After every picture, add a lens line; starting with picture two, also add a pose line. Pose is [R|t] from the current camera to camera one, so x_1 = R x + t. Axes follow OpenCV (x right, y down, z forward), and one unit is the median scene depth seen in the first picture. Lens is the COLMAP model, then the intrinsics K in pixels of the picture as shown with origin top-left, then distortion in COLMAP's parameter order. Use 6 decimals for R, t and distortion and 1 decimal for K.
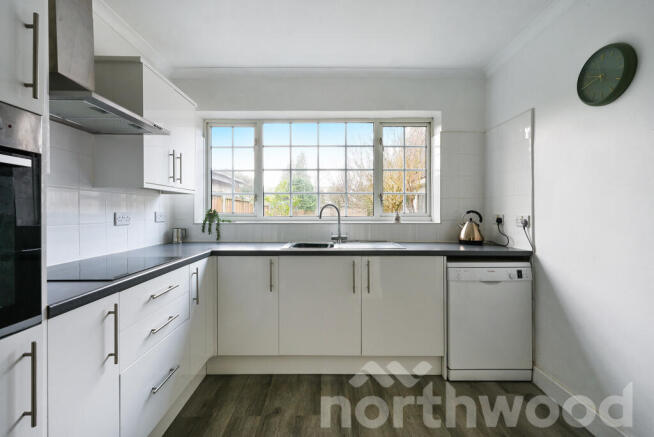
lens RADIAL K [[296.4, 0, 327.0], [0, 296.4, 218.5], [0, 0, 1]] dist [0.000929, -0.000608]
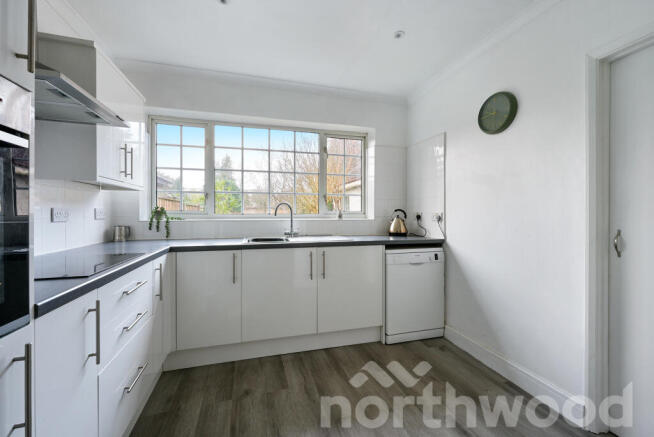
lens RADIAL K [[264.2, 0, 327.0], [0, 264.2, 218.5], [0, 0, 1]] dist [0.000592, 0.000358]
pose [[0.962891, -0.001959, 0.269882, -0.122310], [0.002274, 0.999997, -0.000851, 0.014866], [-0.269879, 0.001433, 0.962893, -0.004976]]
